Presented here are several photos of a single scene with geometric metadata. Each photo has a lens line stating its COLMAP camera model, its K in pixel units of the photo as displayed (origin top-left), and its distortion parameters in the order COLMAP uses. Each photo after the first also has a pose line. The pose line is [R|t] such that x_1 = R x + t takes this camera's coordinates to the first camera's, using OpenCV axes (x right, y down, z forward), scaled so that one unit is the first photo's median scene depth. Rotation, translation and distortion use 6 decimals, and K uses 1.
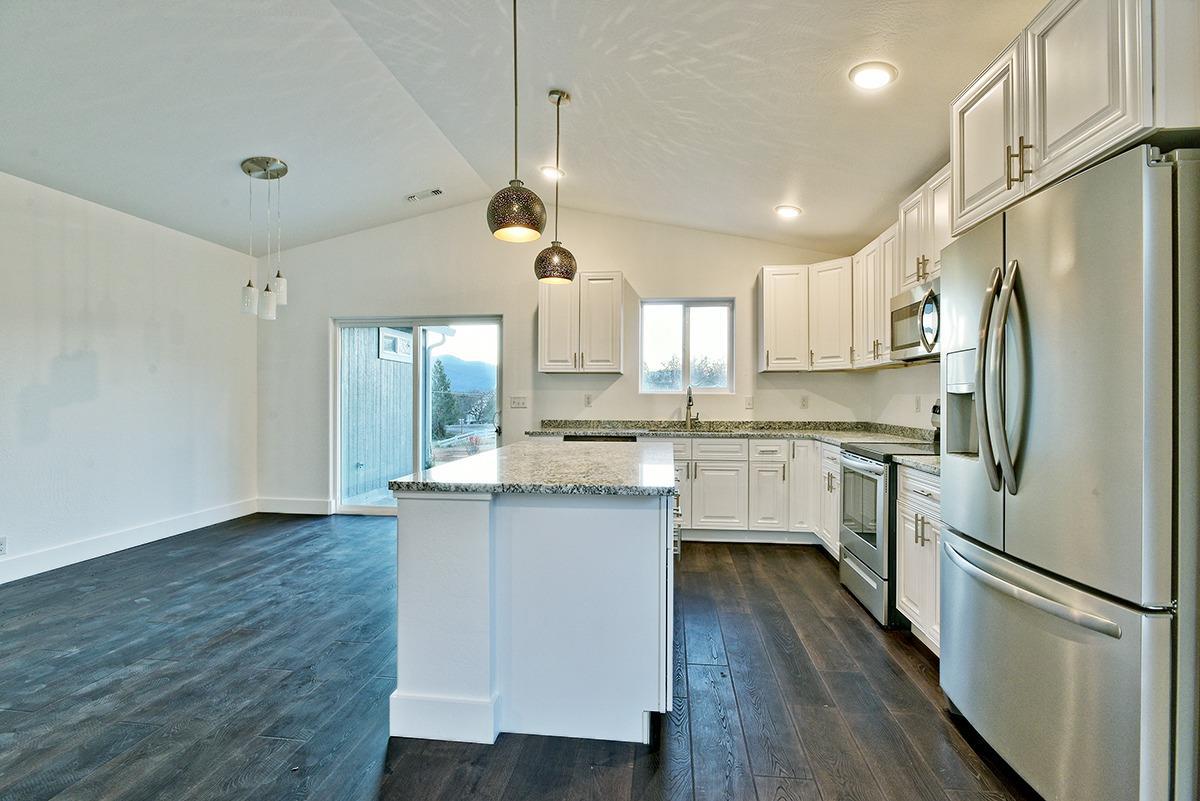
lens RADIAL K [[569.0, 0, 600.0], [0, 569.0, 400.5], [0, 0, 1]] dist [-0.006268, -0.000229]
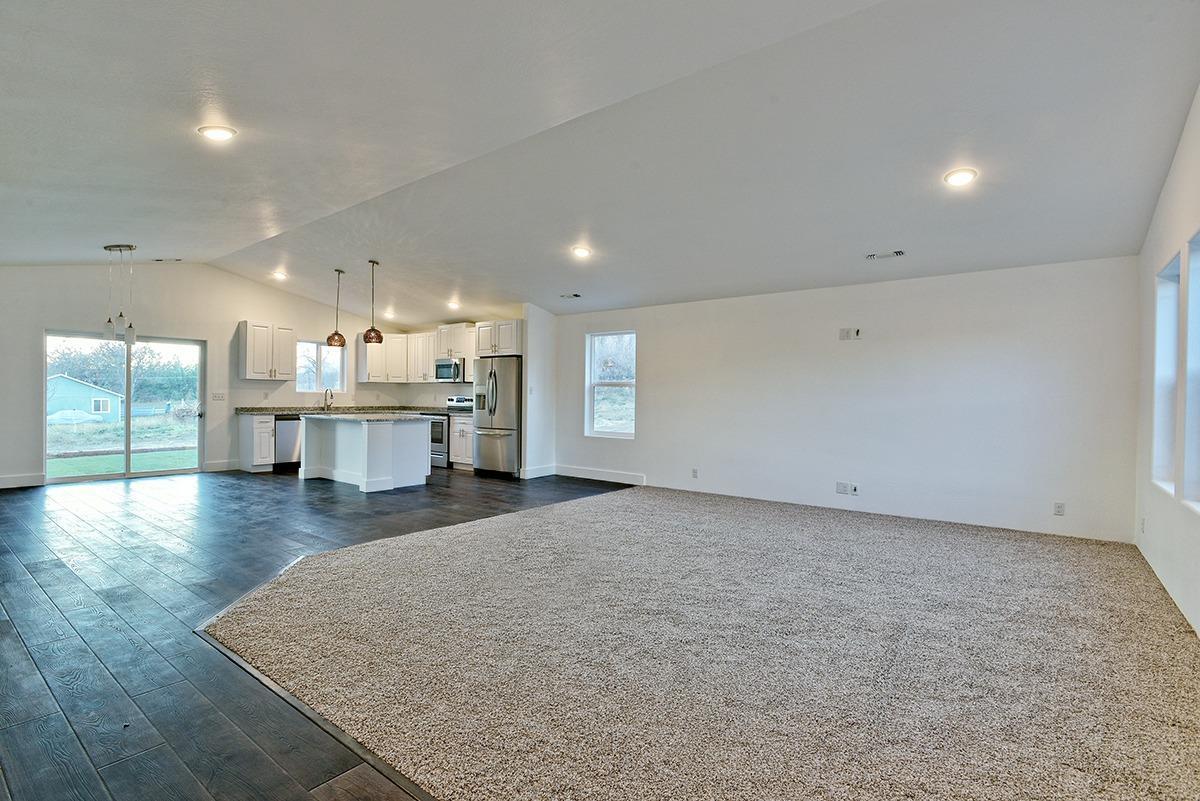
lens RADIAL K [[569.0, 0, 600.0], [0, 569.0, 400.5], [0, 0, 1]] dist [-0.006268, -0.000229]
pose [[0.515360, -0.002859, 0.856969, -1.033055], [-0.004709, 0.999970, 0.006169, -0.000644], [-0.856961, -0.007215, 0.515331, -0.795631]]
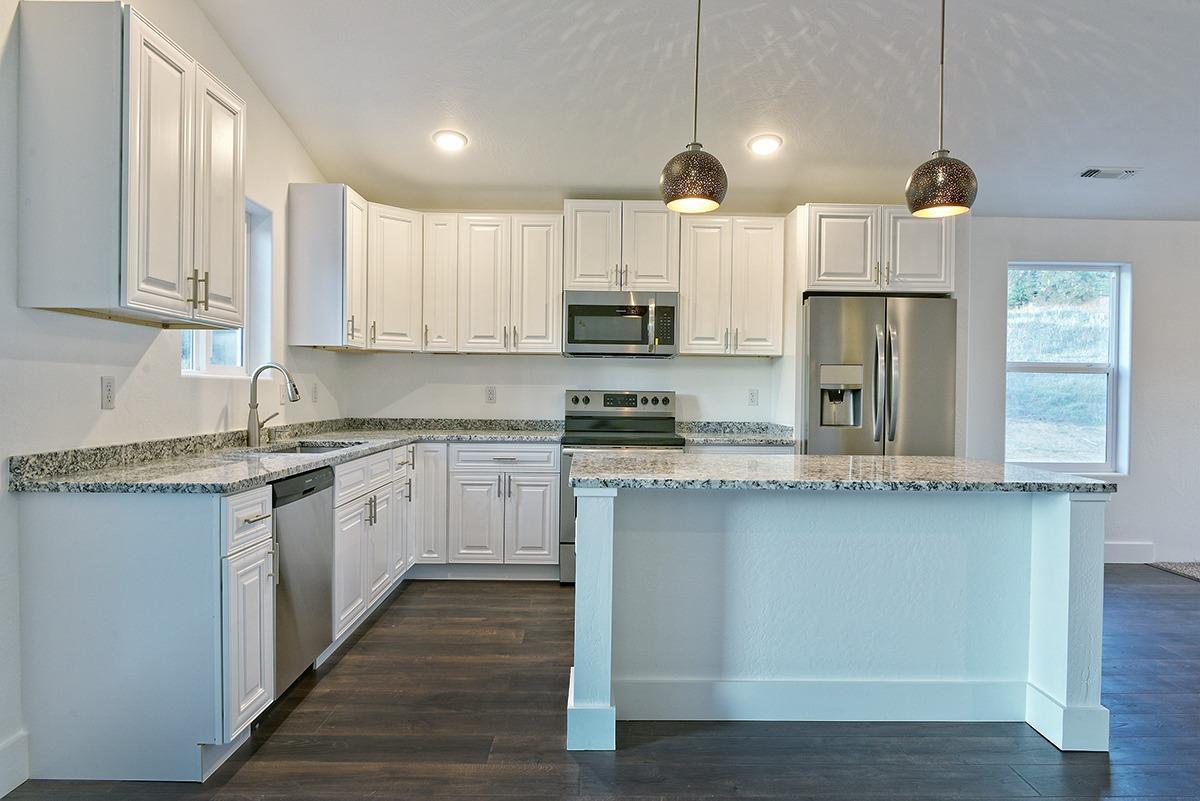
lens RADIAL K [[744.5, 0, 600.0], [0, 744.5, 400.5], [0, 0, 1]] dist [-0.004947, -0.001088]
pose [[-0.137616, -0.017044, 0.990339, -0.579428], [-0.005698, 0.999849, 0.016416, -0.004702], [-0.990469, -0.003384, -0.137692, 0.798171]]
